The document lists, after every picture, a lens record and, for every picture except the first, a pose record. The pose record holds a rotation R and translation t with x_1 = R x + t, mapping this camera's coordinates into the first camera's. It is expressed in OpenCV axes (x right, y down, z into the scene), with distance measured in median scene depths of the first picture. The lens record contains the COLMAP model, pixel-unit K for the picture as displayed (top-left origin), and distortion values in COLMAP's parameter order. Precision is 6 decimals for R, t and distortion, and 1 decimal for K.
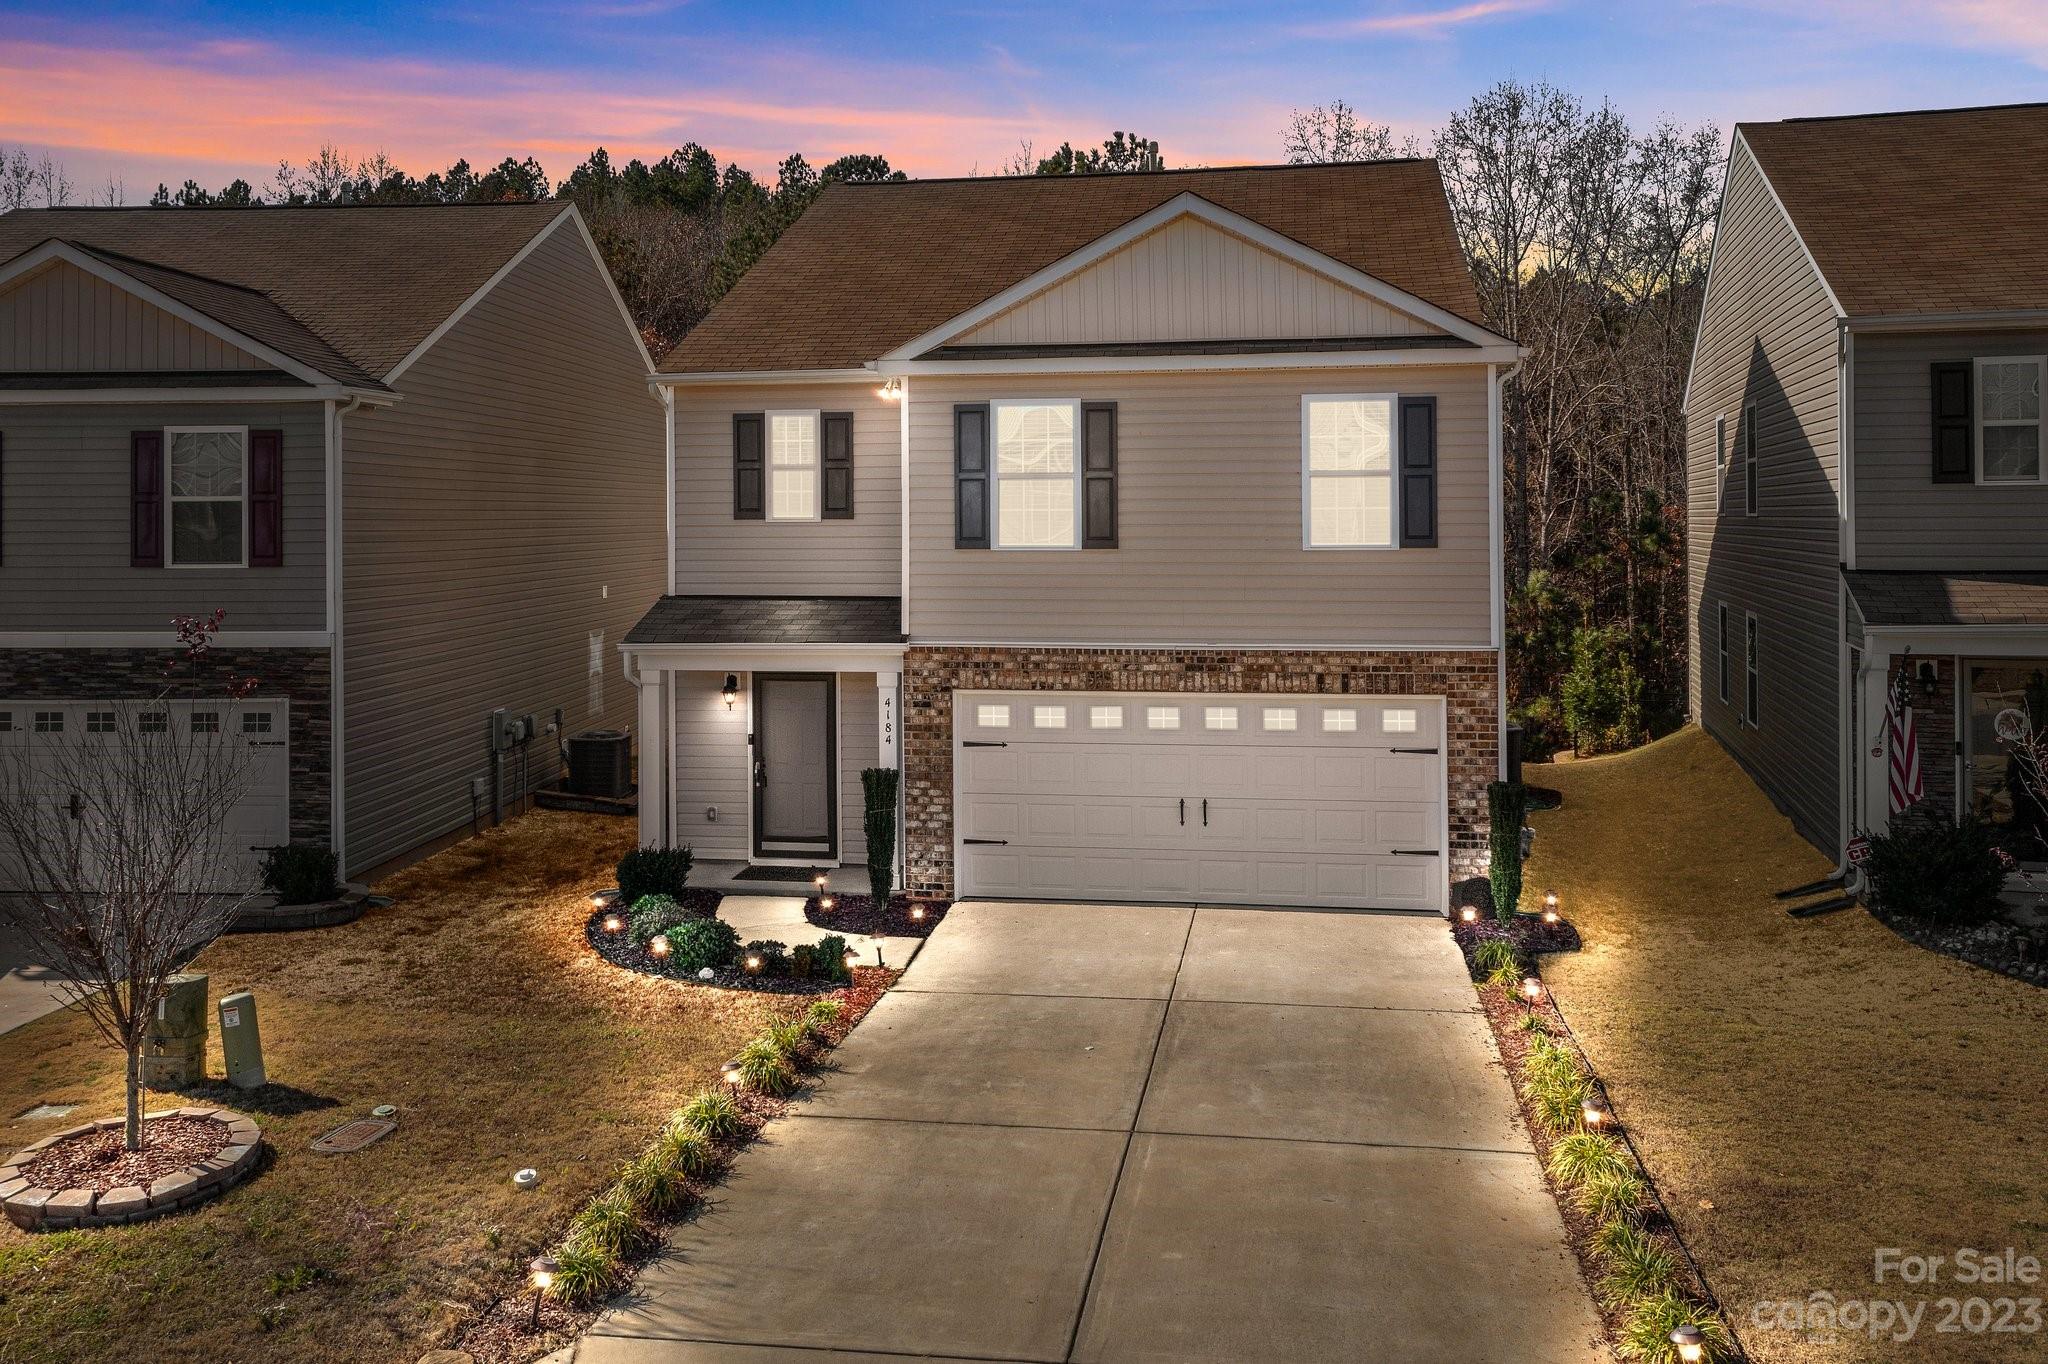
lens RADIAL K [[1663.7, 0, 1016.4], [0, 1663.7, 494.4], [0, 0, 1]] dist [0.004969, 0.000021]
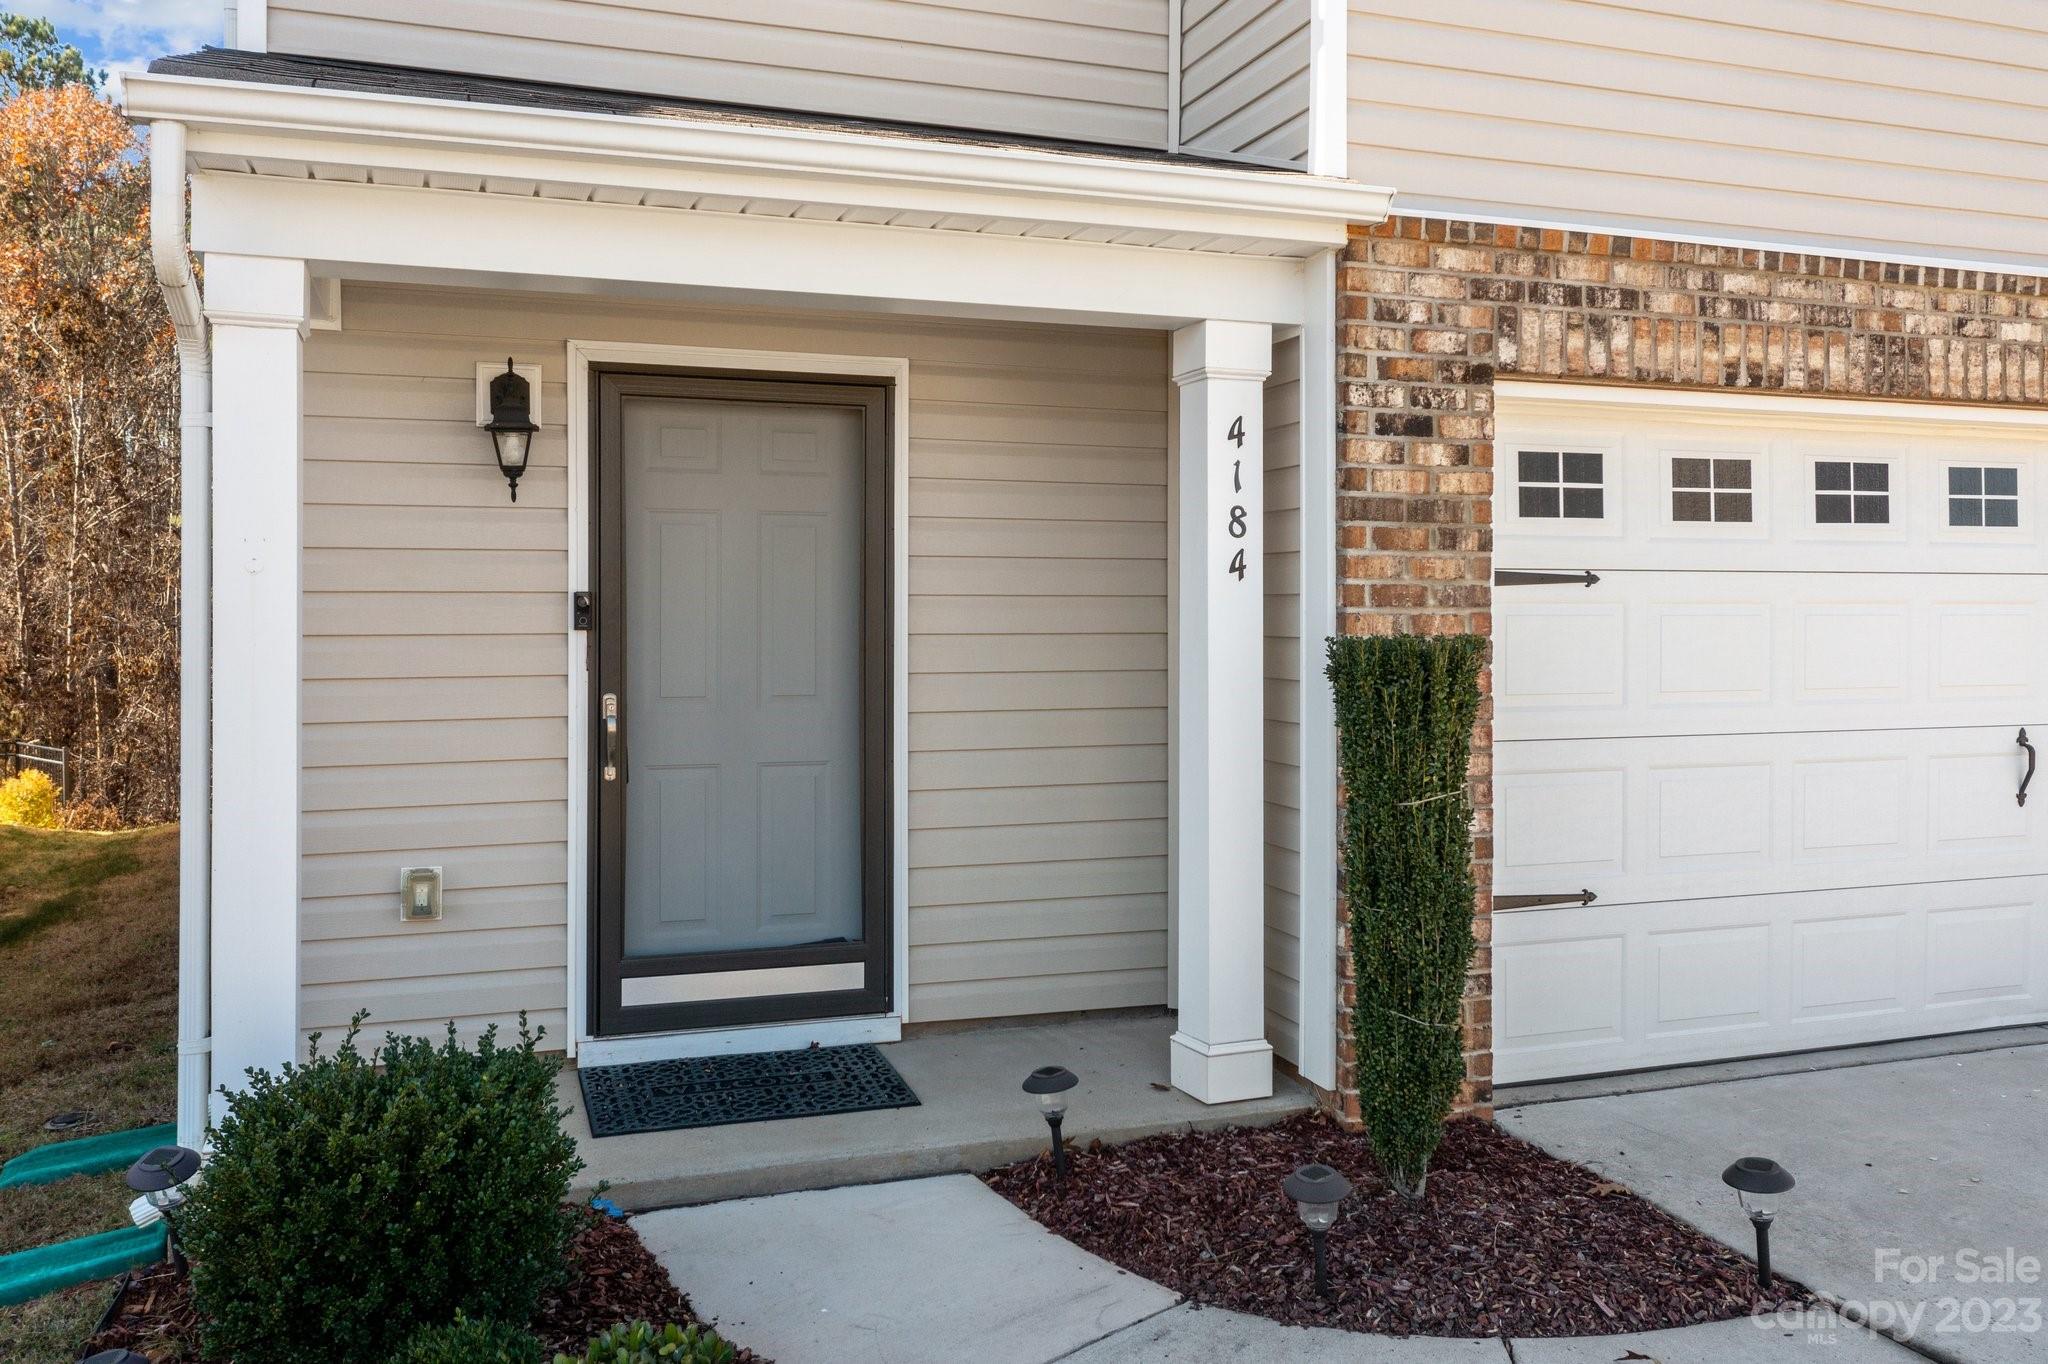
lens RADIAL K [[1663.7, 0, 1029.7], [0, 1663.7, 604.0], [0, 0, 1]] dist [0.004969, 0.000021]
pose [[0.877230, 0.008042, 0.480003, -0.247687], [-0.013249, 0.999884, 0.007463, 0.156041], [-0.479888, -0.012906, 0.877235, 0.790188]]
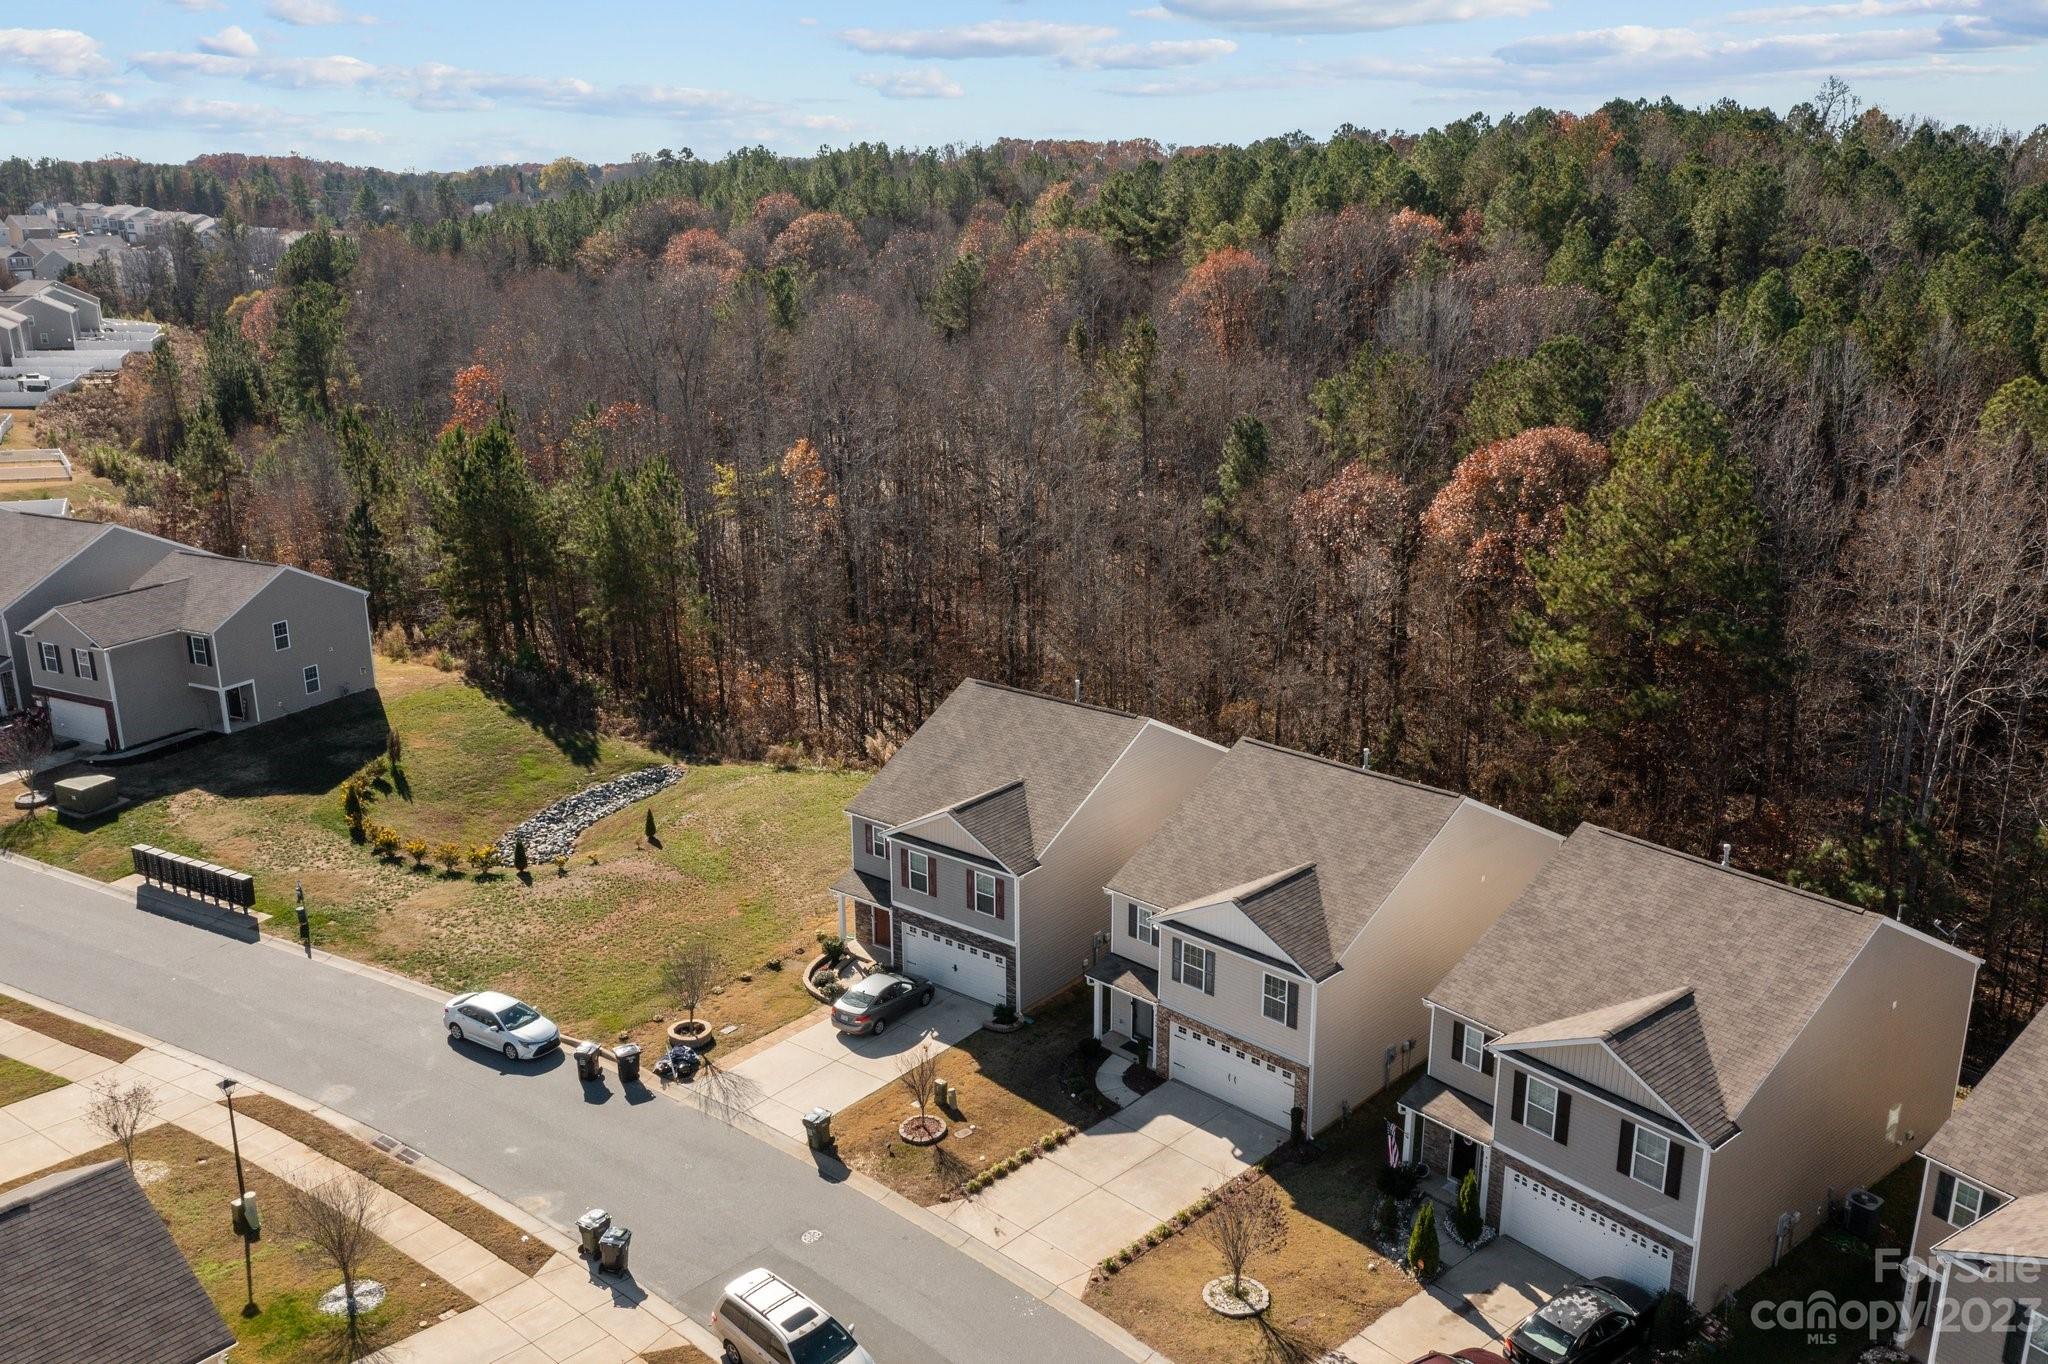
lens RADIAL K [[1663.7, 0, 1024.9], [0, 1663.7, 683.6], [0, 0, 1]] dist [0.004969, 0.000021]
pose [[0.819591, 0.161966, -0.549579, 1.376871], [0.012088, 0.954110, 0.299213, -1.449287], [0.572821, -0.251876, 0.780022, -1.468017]]
